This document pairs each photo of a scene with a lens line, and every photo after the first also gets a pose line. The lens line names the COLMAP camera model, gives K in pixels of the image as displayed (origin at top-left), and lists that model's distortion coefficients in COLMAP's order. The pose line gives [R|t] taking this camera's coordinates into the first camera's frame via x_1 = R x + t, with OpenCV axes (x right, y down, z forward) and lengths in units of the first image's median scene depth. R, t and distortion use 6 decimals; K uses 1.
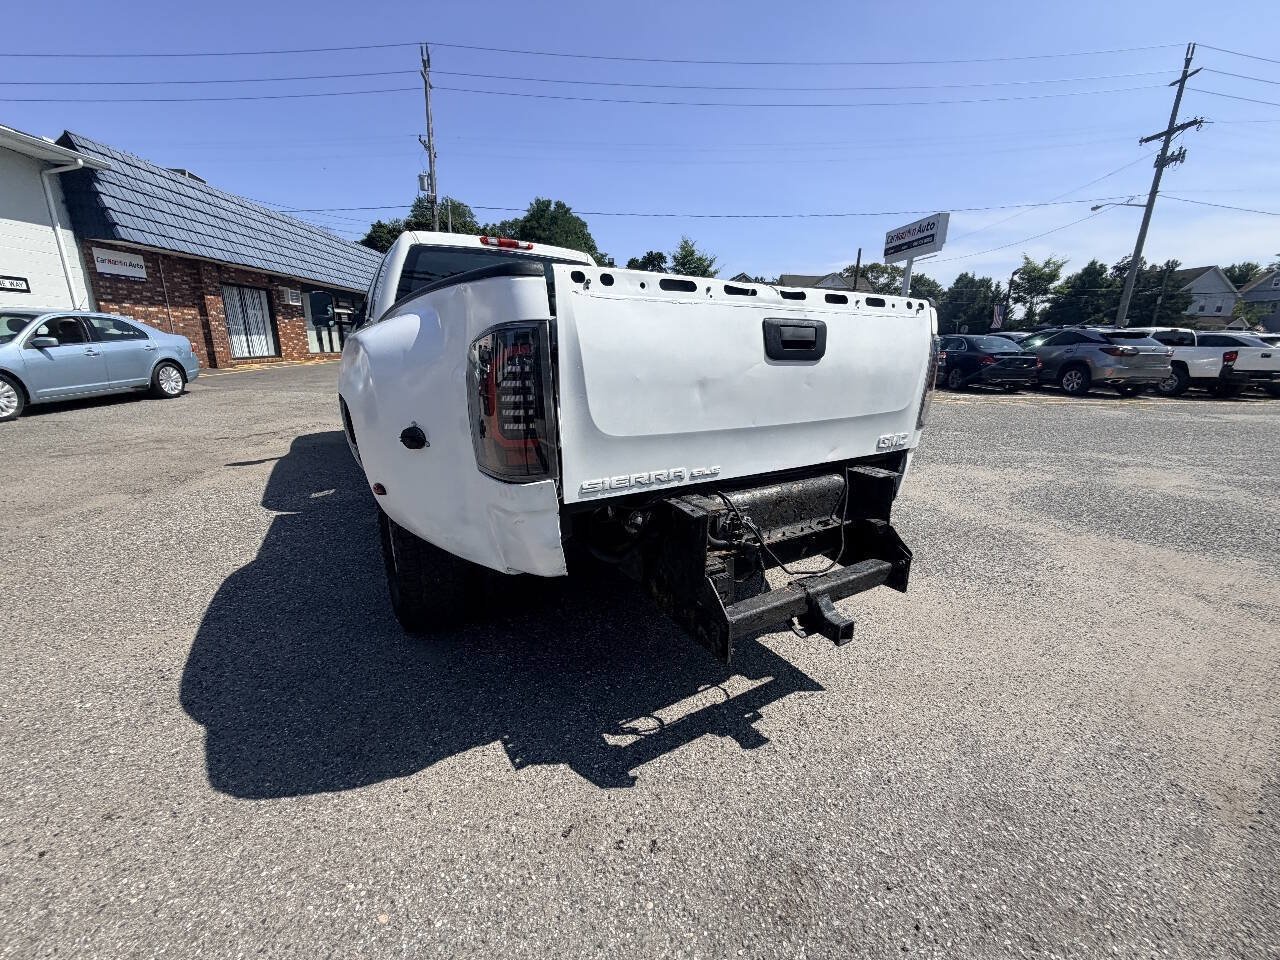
lens RADIAL K [[507.8, 0, 637.6], [0, 507.8, 481.0], [0, 0, 1]] dist [0.000006, -0.000010]
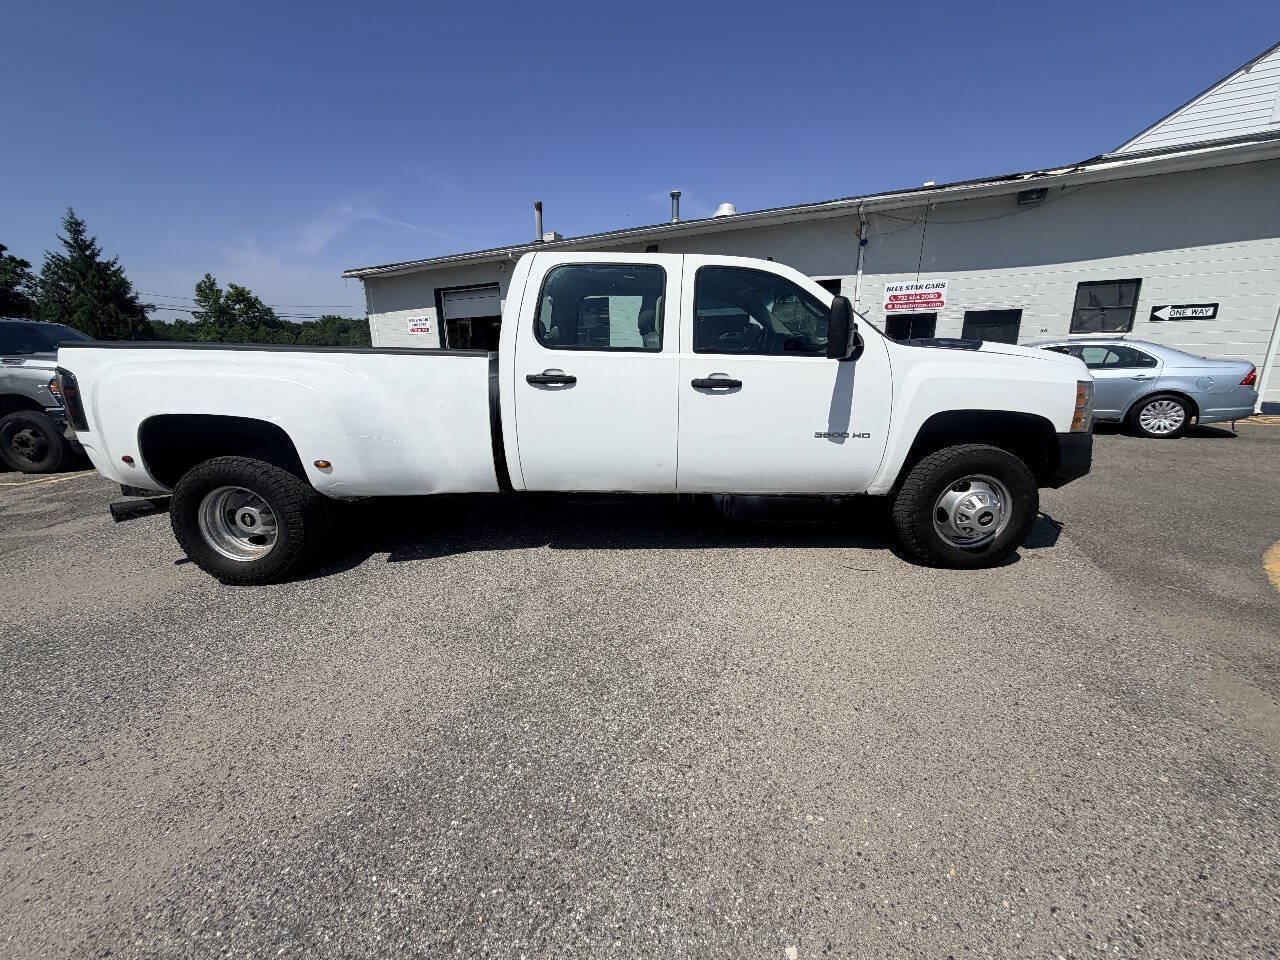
lens RADIAL K [[507.8, 0, 637.4], [0, 507.8, 480.1], [0, 0, 1]] dist [0.000006, -0.000010]
pose [[-0.538342, 0.182205, -0.822794, 0.154422], [-0.226069, 0.909337, 0.349283, -0.140936], [0.811838, 0.374042, -0.448343, 0.504705]]
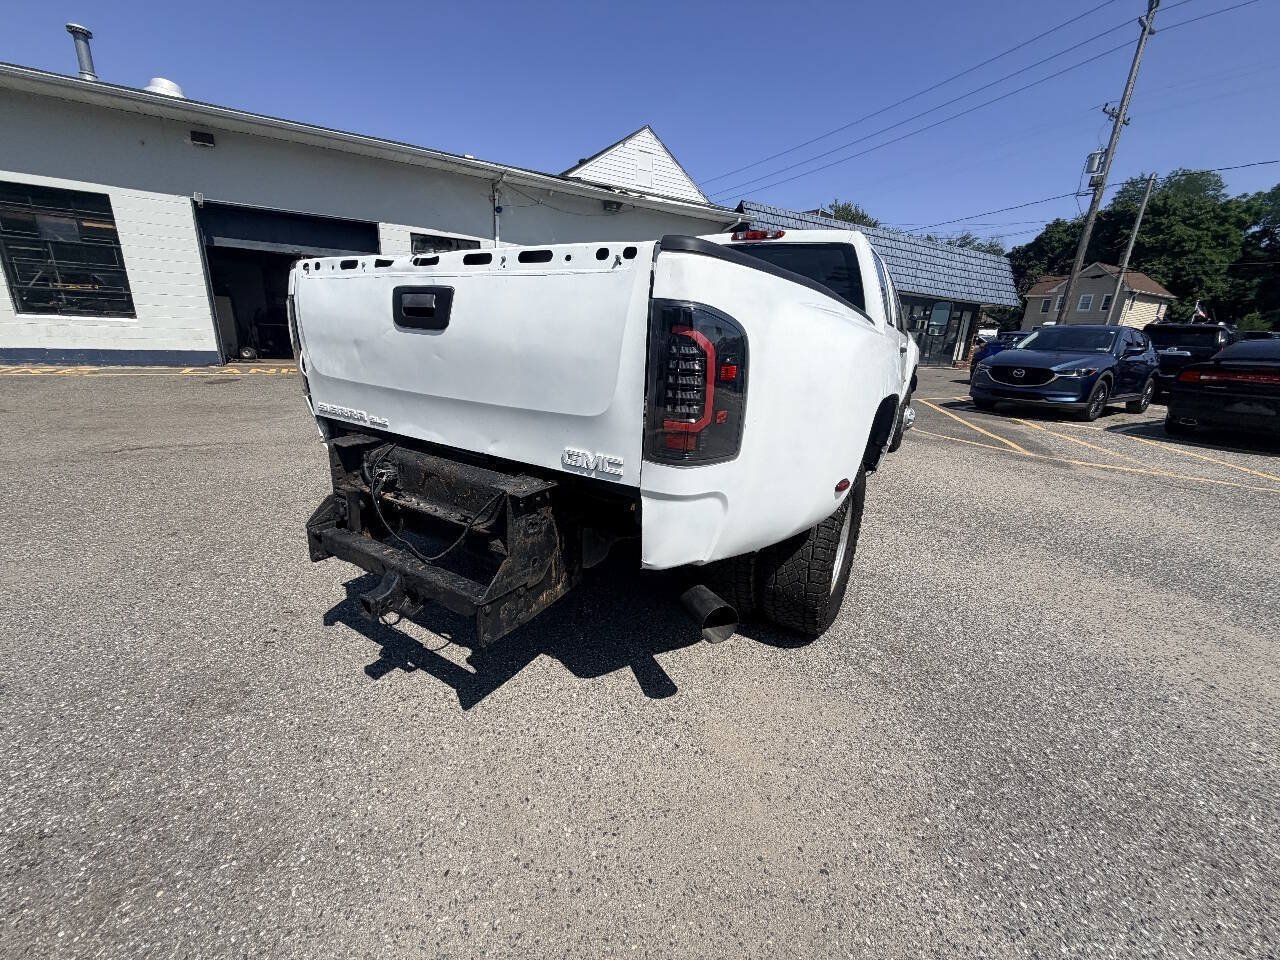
lens RADIAL K [[507.8, 0, 637.7], [0, 507.8, 482.3], [0, 0, 1]] dist [0.000006, -0.000010]
pose [[0.447224, 0.257882, -0.856439, 0.175144], [-0.274339, 0.950930, 0.143077, -0.026105], [0.851310, 0.170967, 0.496025, 0.114266]]
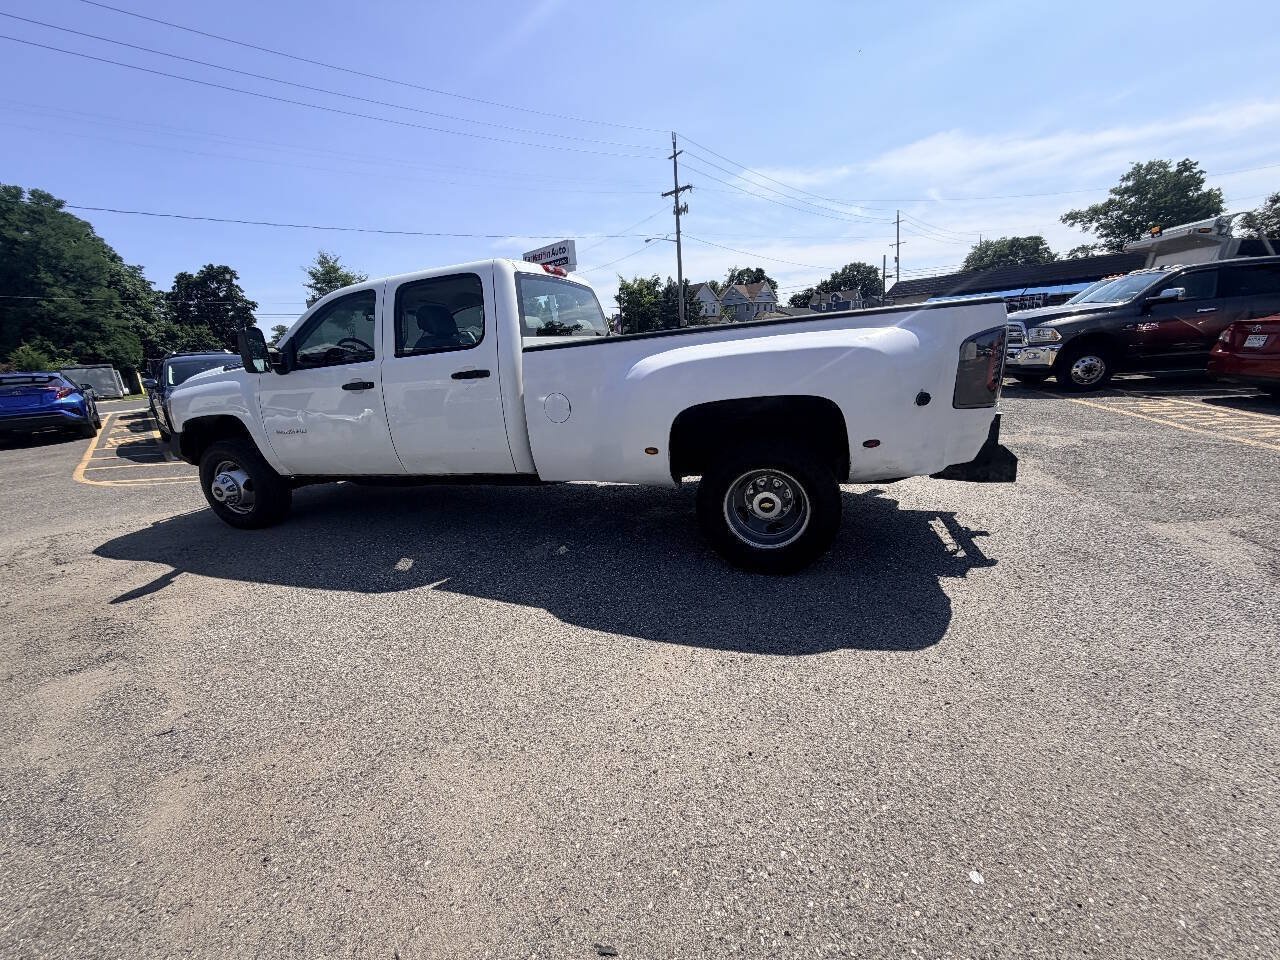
lens RADIAL K [[507.8, 0, 638.1], [0, 507.8, 481.7], [0, 0, 1]] dist [0.000006, -0.000010]
pose [[0.755345, -0.239511, 0.609991, -0.252921], [0.255364, 0.964815, 0.062617, -0.018893], [-0.603526, 0.108472, 0.789931, 0.031078]]
